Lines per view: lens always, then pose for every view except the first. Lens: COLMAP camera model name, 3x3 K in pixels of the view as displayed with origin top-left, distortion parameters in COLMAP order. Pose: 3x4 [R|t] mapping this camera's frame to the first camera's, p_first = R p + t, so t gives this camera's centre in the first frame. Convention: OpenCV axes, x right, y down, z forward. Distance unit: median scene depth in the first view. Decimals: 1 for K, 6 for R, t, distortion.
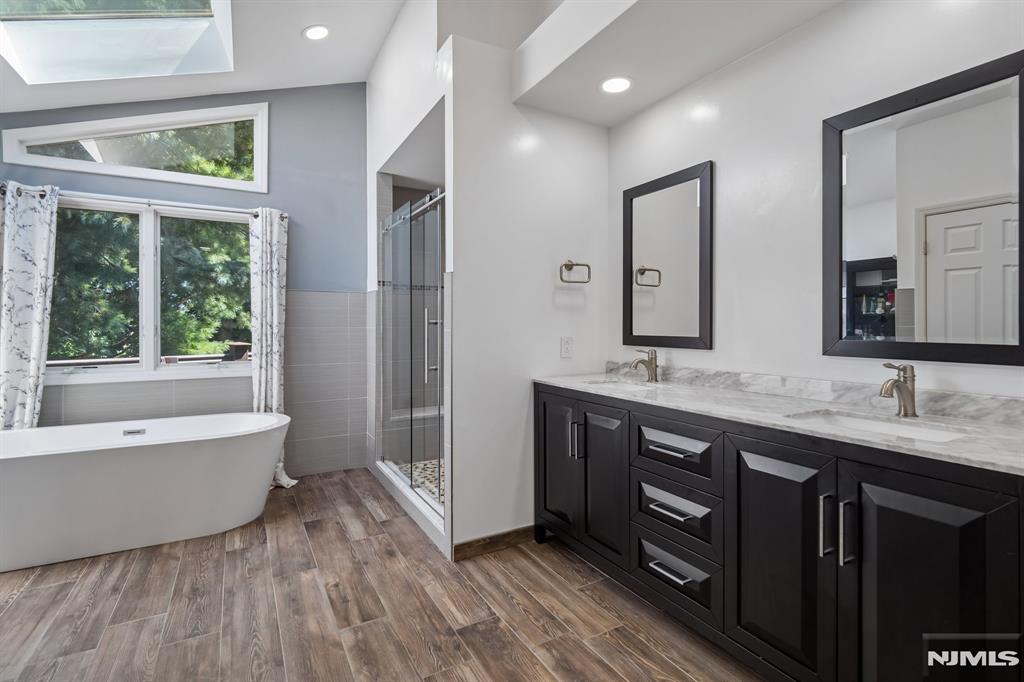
lens RADIAL K [[474.7, 0, 512.7], [0, 474.7, 327.6], [0, 0, 1]] dist [-0.004704, -0.003025]
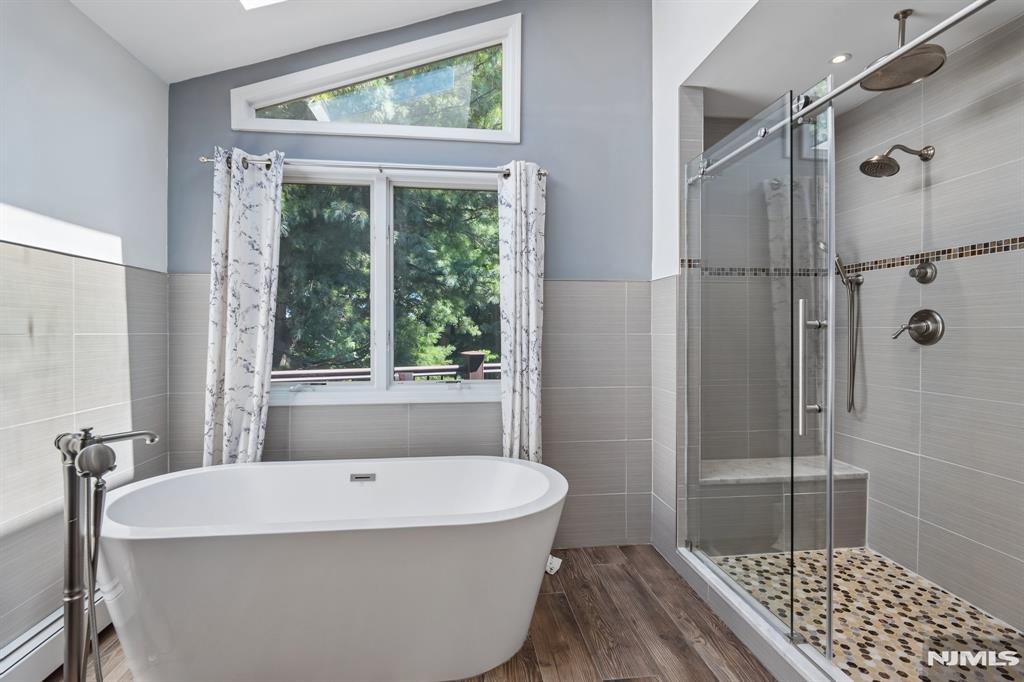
lens RADIAL K [[474.7, 0, 513.0], [0, 474.7, 335.0], [0, 0, 1]] dist [-0.004704, -0.003025]
pose [[0.921906, 0.004397, -0.387388, -0.261991], [-0.002820, 0.999985, 0.004638, -0.001557], [0.387403, -0.003183, 0.921905, 0.357277]]
